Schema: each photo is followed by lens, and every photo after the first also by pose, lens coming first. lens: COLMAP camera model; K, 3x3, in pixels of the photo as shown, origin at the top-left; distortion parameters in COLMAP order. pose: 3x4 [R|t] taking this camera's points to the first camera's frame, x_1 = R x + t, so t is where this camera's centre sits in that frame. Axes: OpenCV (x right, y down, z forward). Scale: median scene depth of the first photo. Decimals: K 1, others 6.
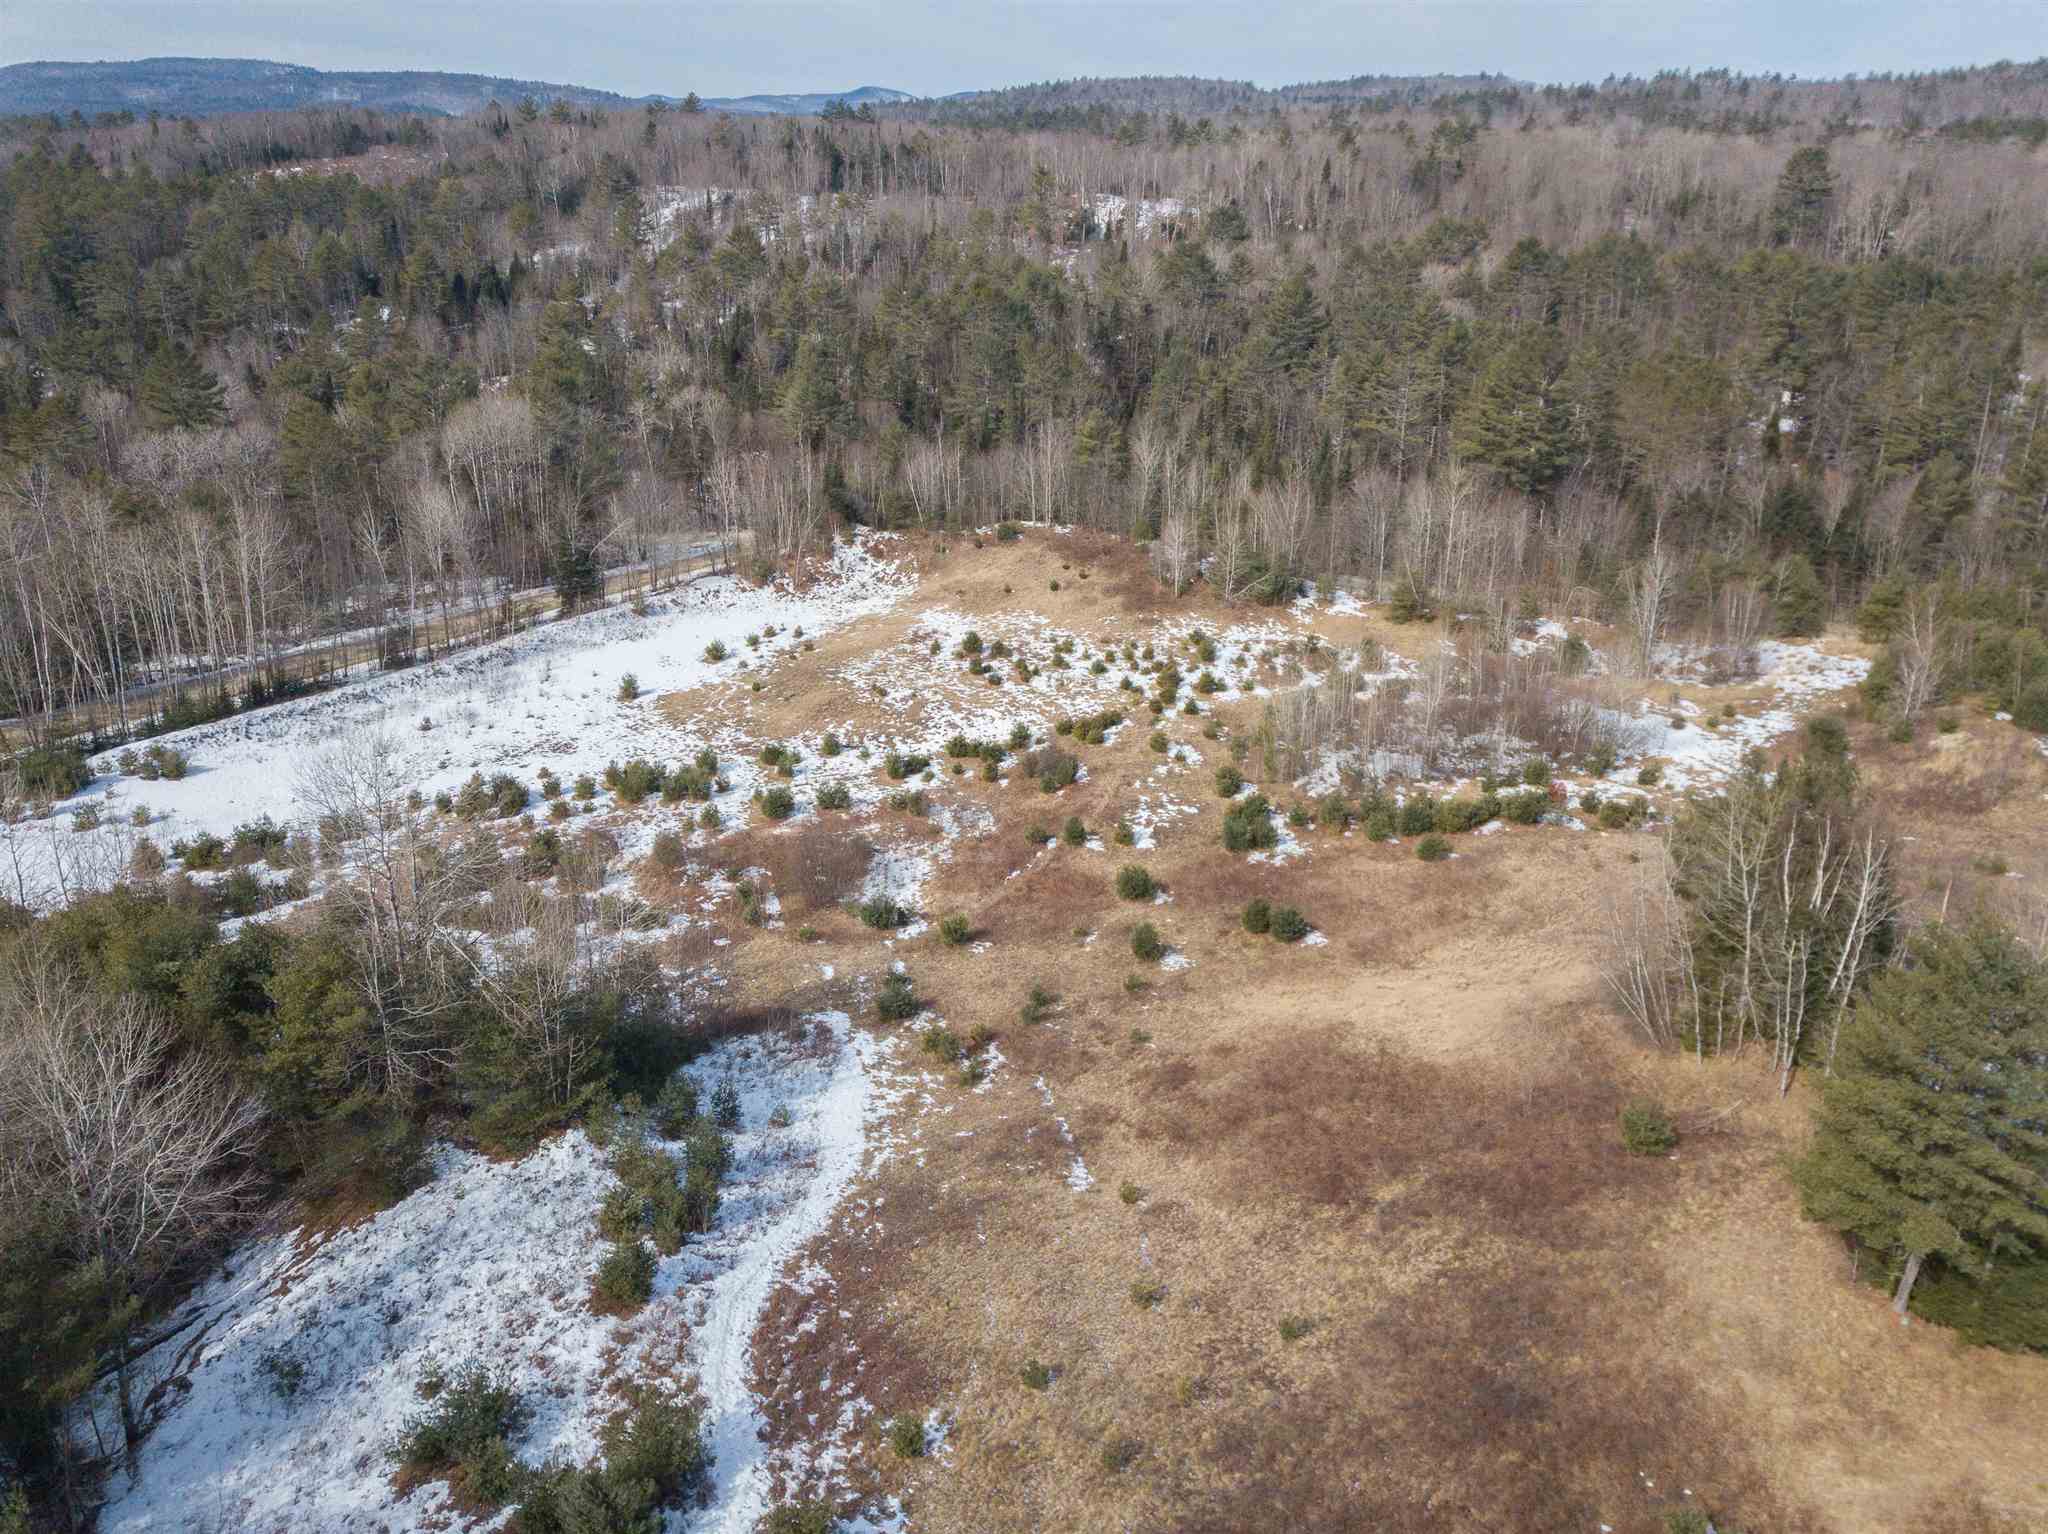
lens RADIAL K [[1564.5, 0, 1034.4], [0, 1564.5, 758.6], [0, 0, 1]] dist [0.030116, -0.009636]
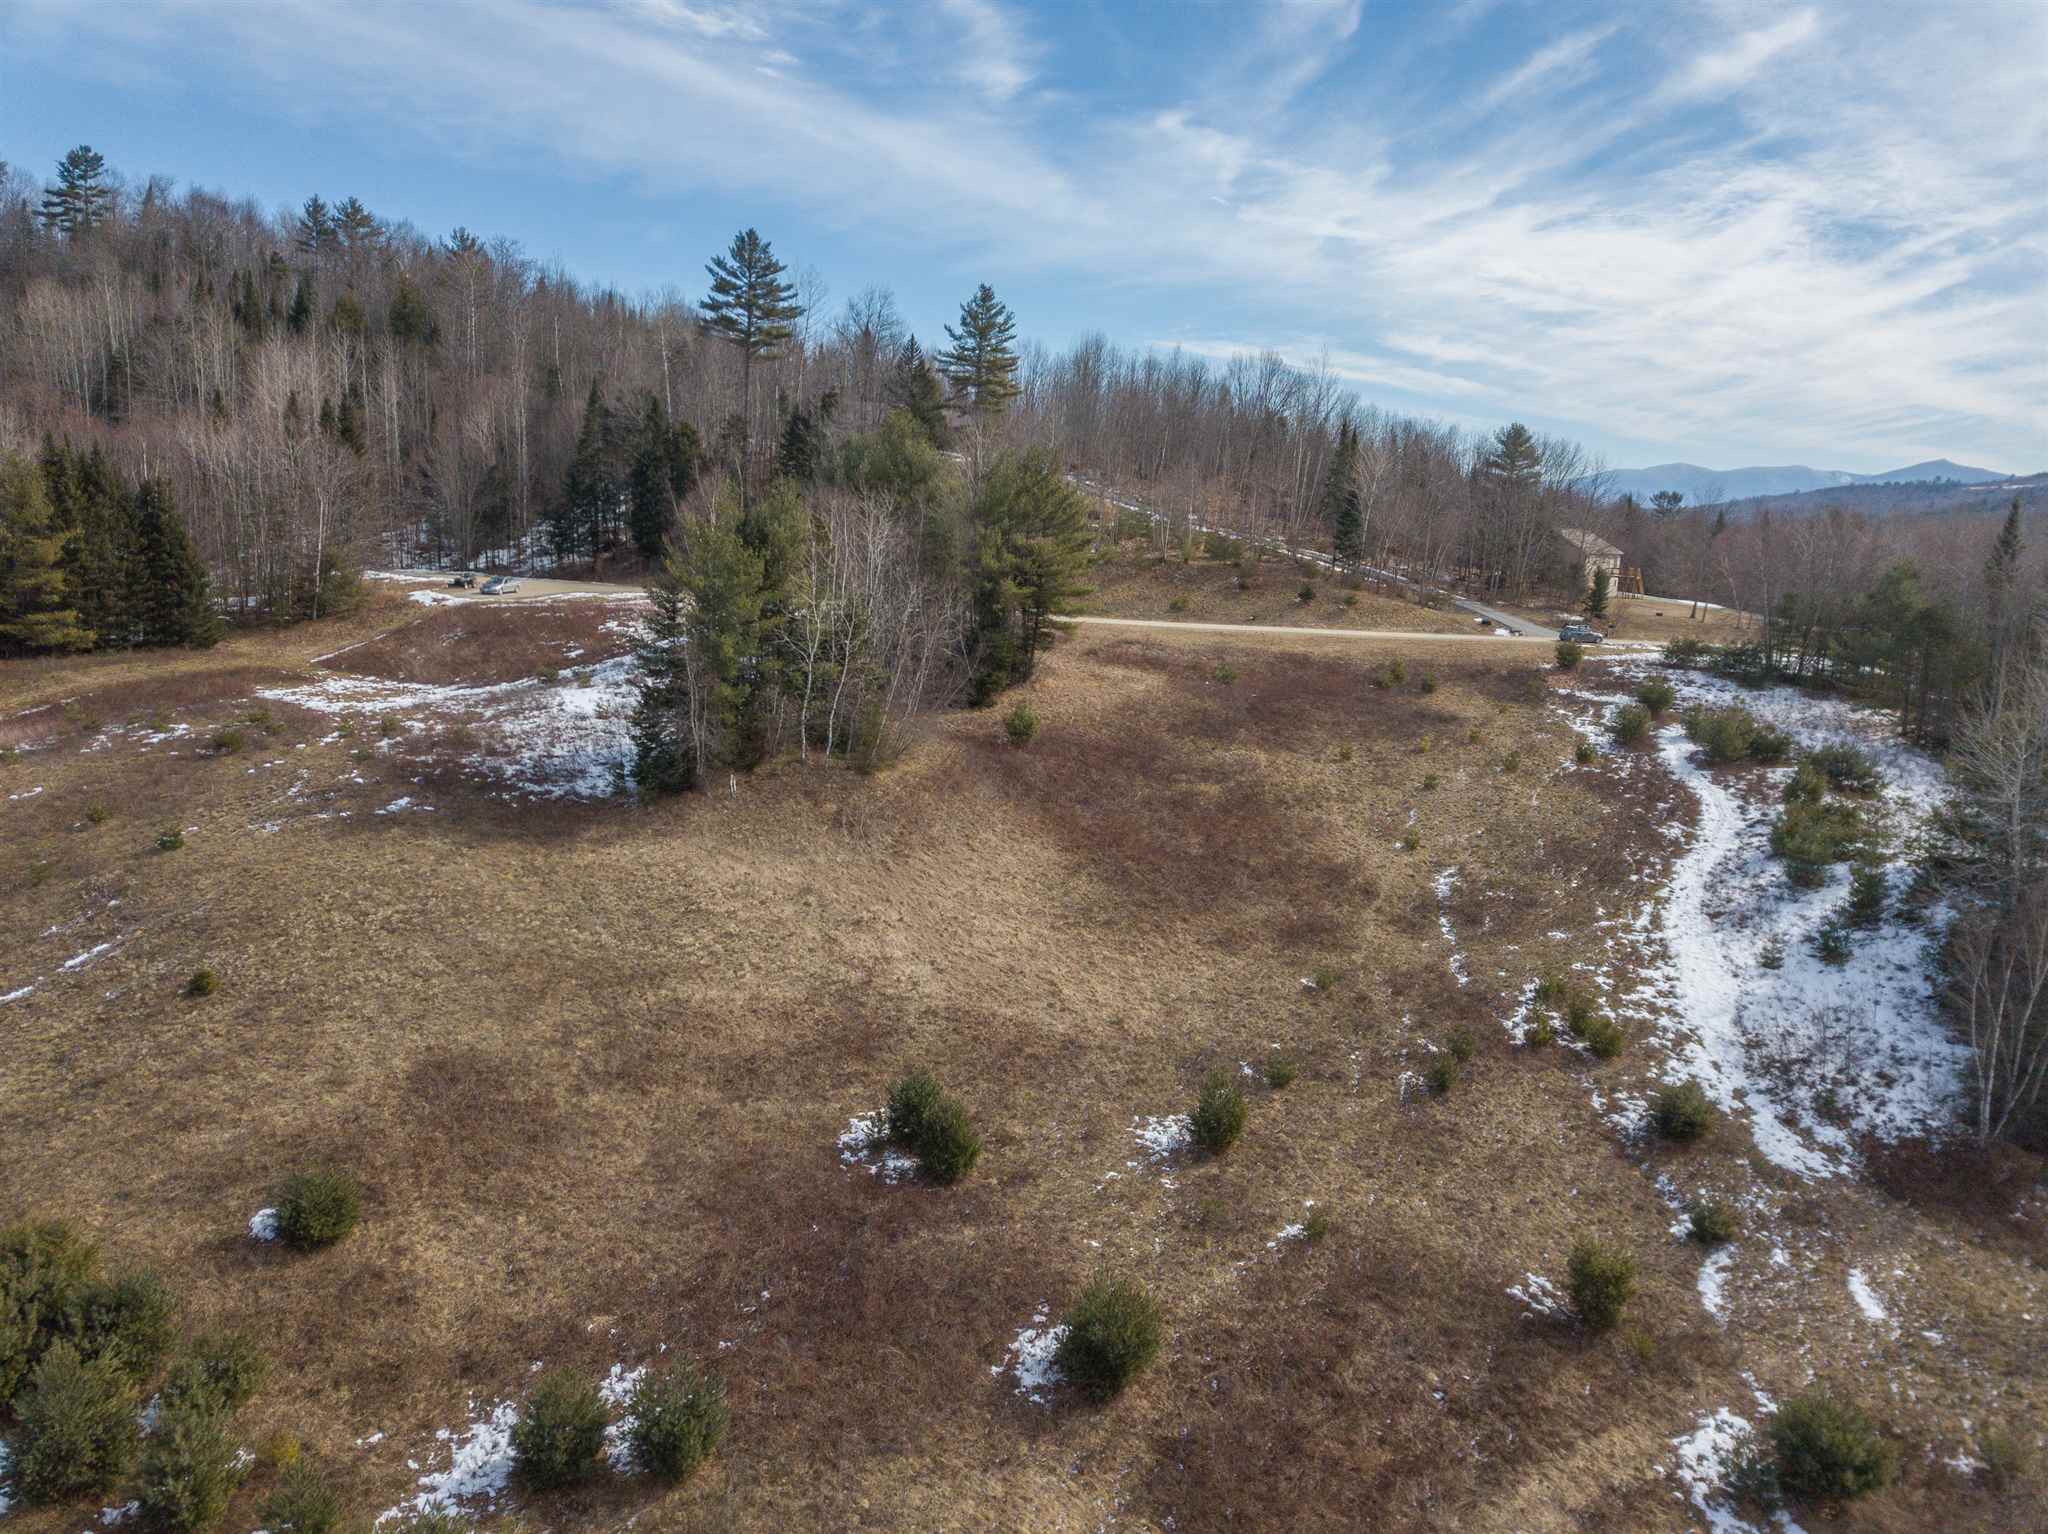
lens RADIAL K [[1564.5, 0, 1034.4], [0, 1564.5, 758.6], [0, 0, 1]] dist [0.030116, -0.009636]
pose [[-0.942828, -0.131383, 0.306292, -0.009699], [0.036192, 0.873224, 0.485973, -0.135417], [-0.331310, 0.469275, -0.818544, 0.755226]]
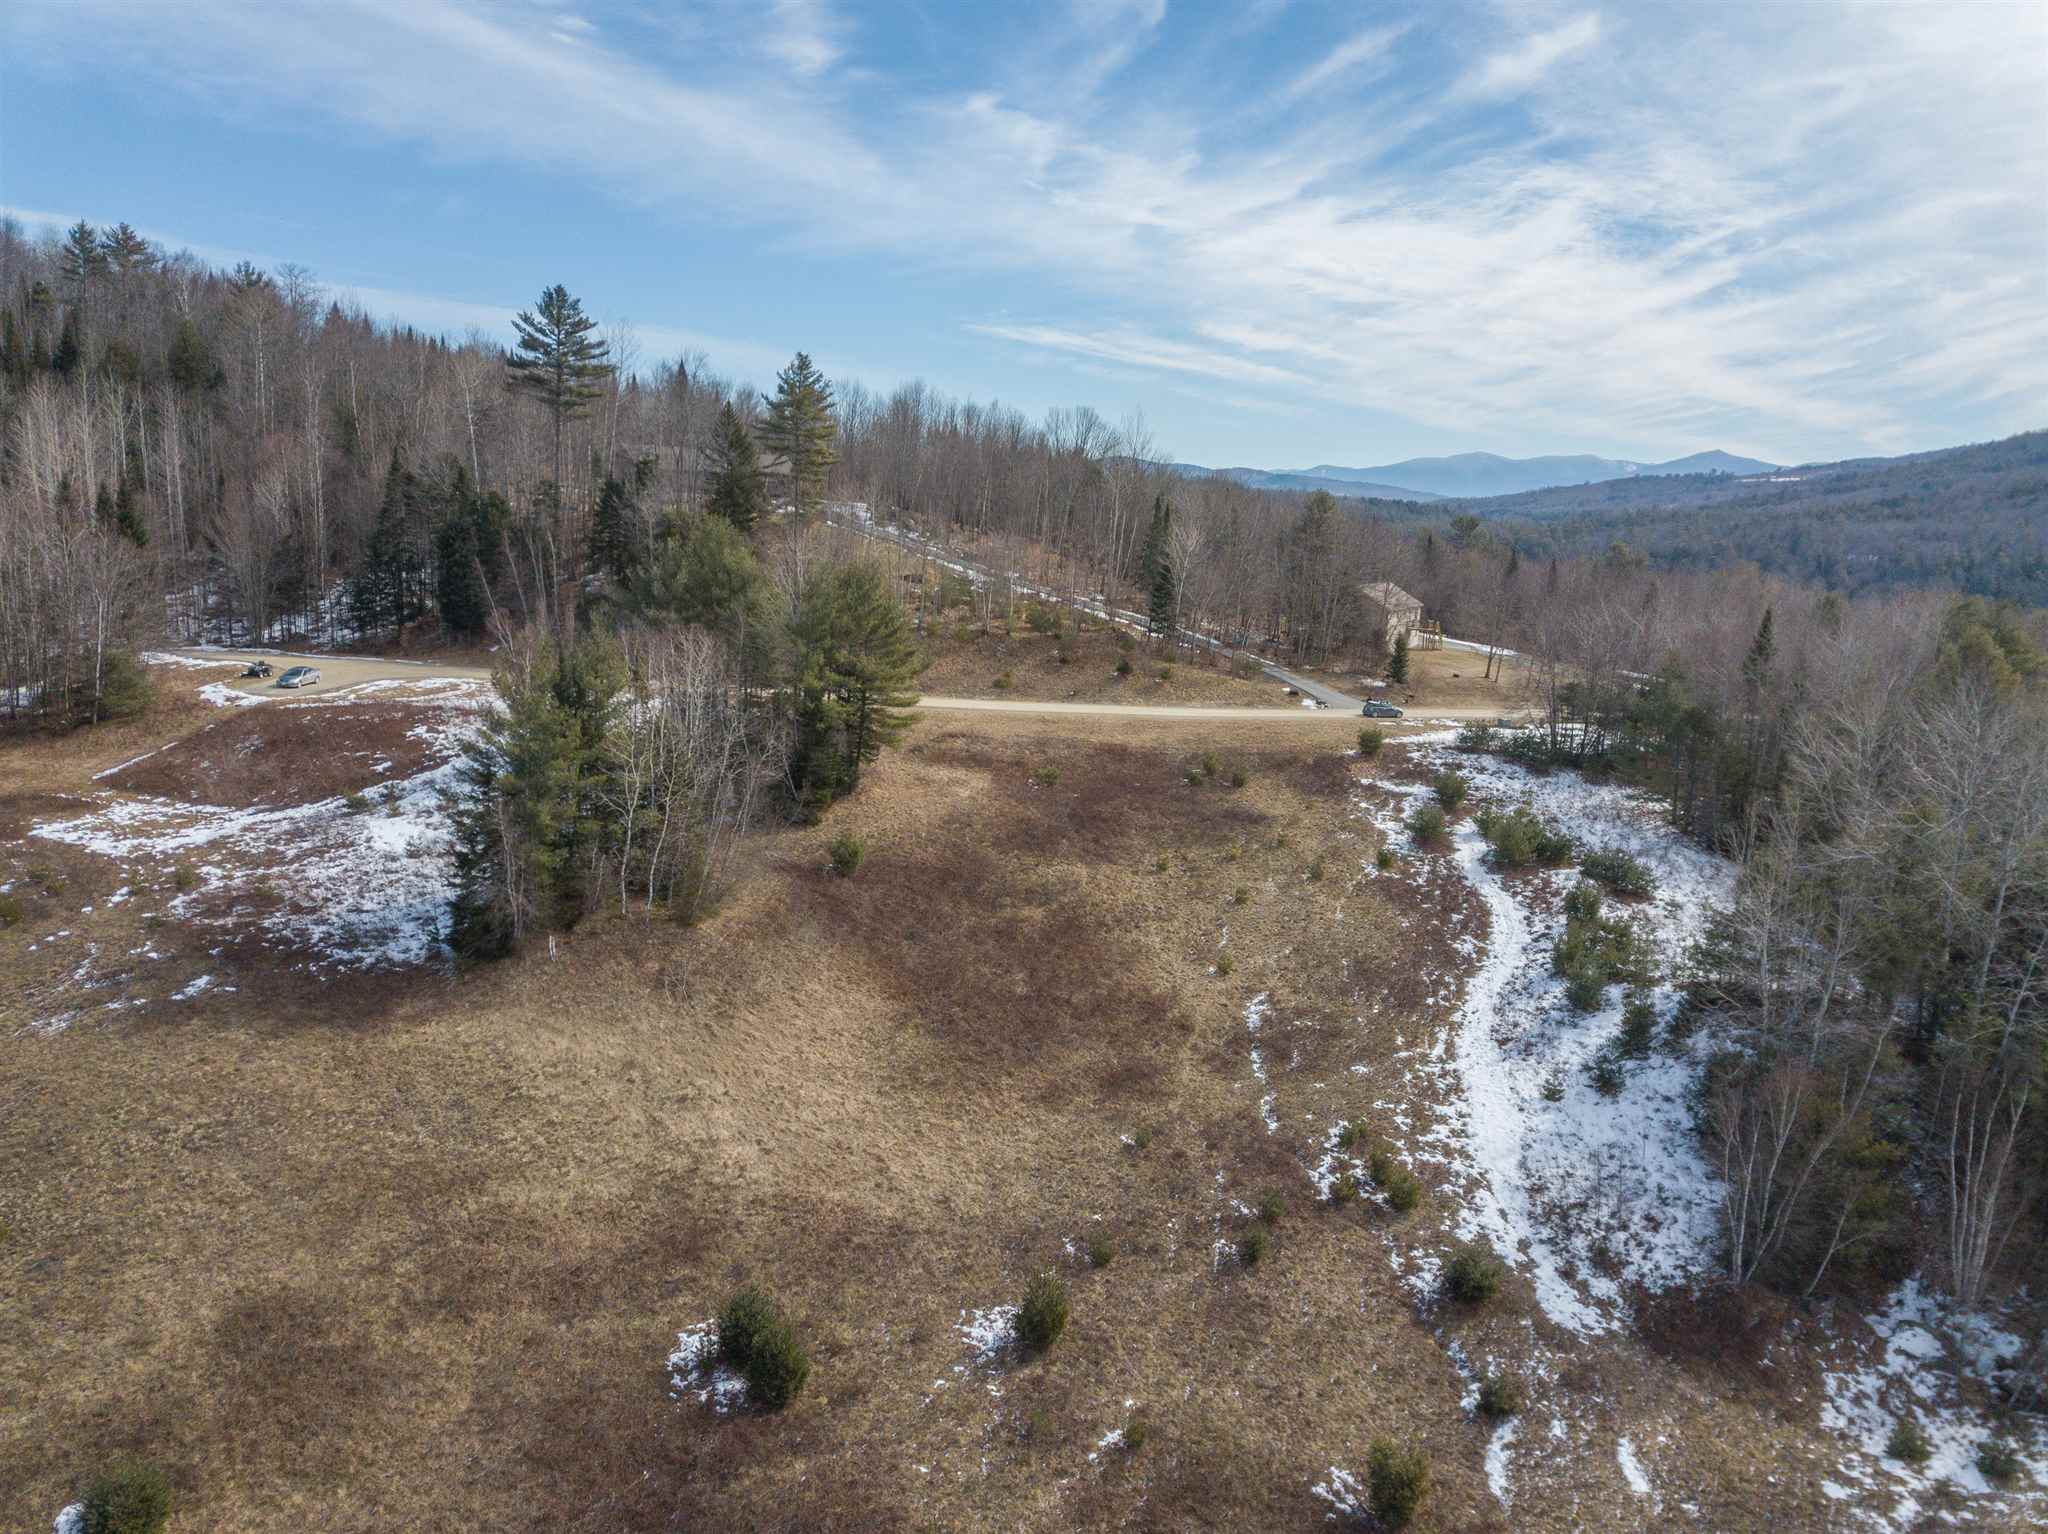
lens RADIAL K [[1564.5, 0, 1034.4], [0, 1564.5, 758.6], [0, 0, 1]] dist [0.030116, -0.009636]
pose [[-0.972806, -0.118098, 0.199250, -0.007705], [-0.004106, 0.868904, 0.494963, -0.176817], [-0.231583, 0.480685, -0.845760, 0.741457]]
